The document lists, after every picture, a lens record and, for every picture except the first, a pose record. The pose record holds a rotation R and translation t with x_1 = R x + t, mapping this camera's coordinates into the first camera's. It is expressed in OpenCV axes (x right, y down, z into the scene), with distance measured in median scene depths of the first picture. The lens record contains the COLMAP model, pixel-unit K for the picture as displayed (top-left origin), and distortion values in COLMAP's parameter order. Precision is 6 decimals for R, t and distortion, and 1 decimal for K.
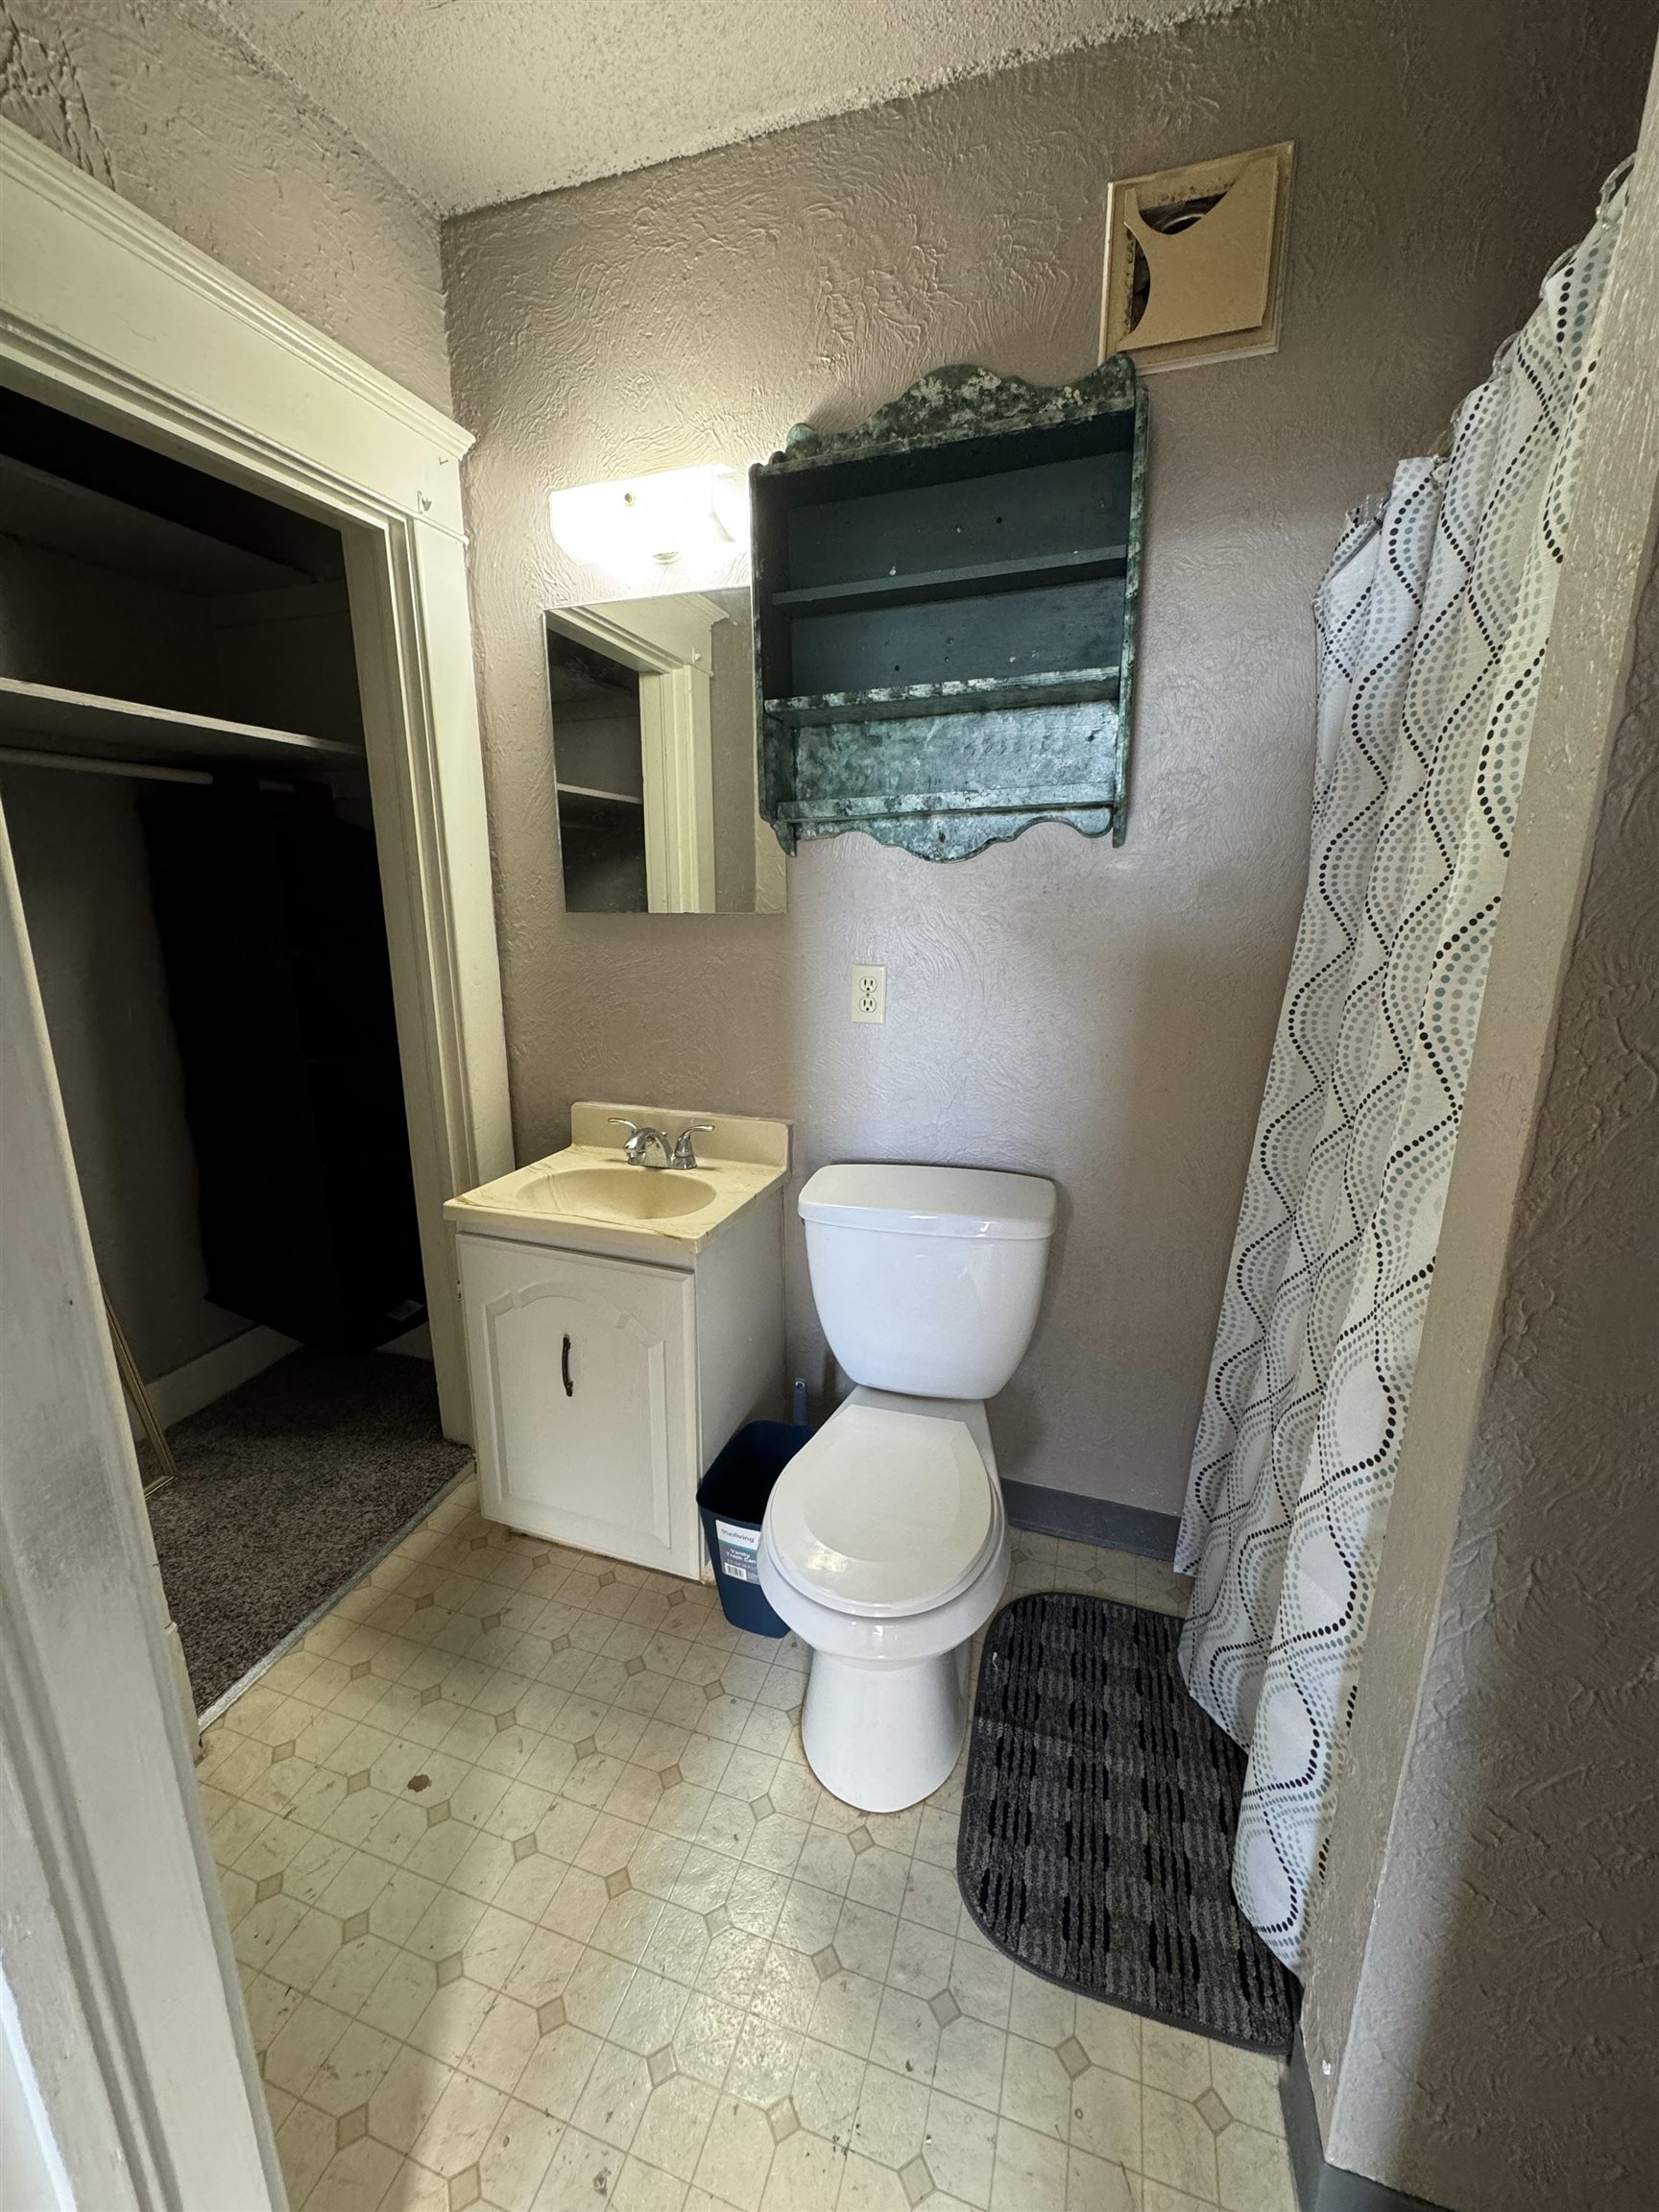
lens RADIAL K [[874.8, 0, 827.1], [0, 874.8, 1102.2], [0, 0, 1]] dist [-0.006016, 0.000704]
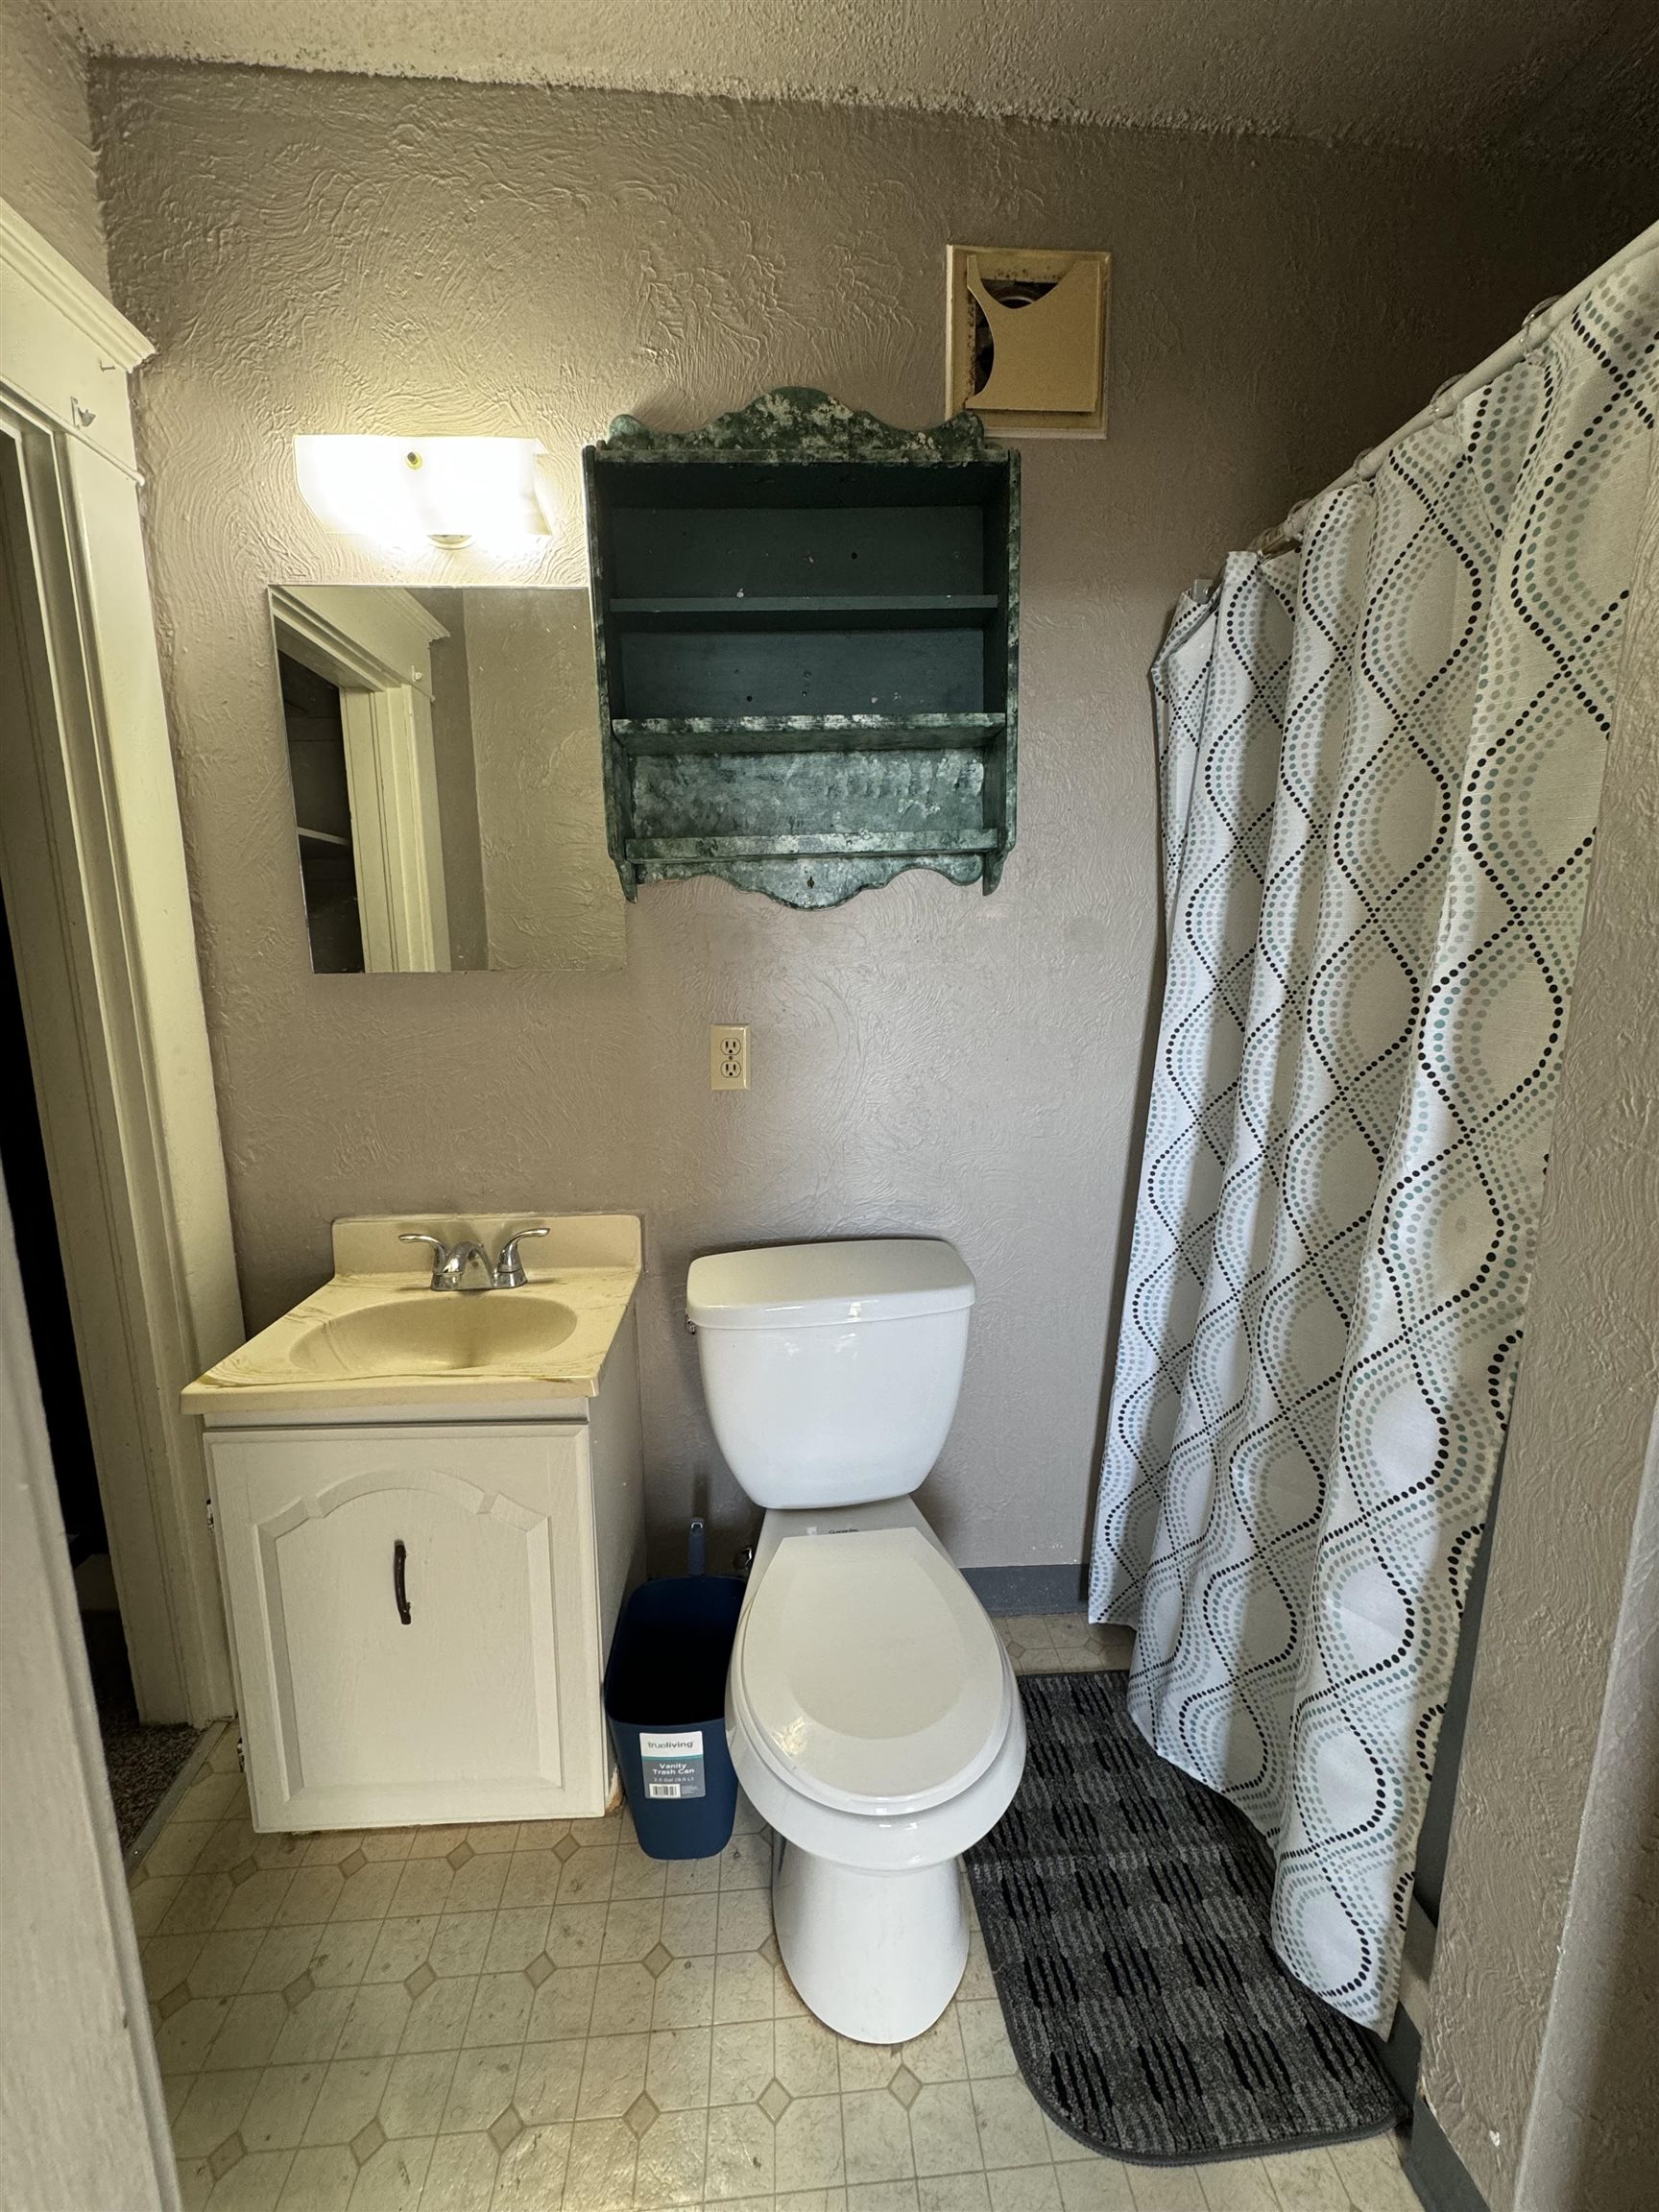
lens RADIAL K [[874.8, 0, 824.8], [0, 874.8, 1102.0], [0, 0, 1]] dist [-0.006016, 0.000704]
pose [[0.925440, -0.074321, 0.371534, -0.233228], [0.098391, 0.994074, -0.046225, -0.033771], [-0.365896, 0.079334, 0.927268, 0.177869]]
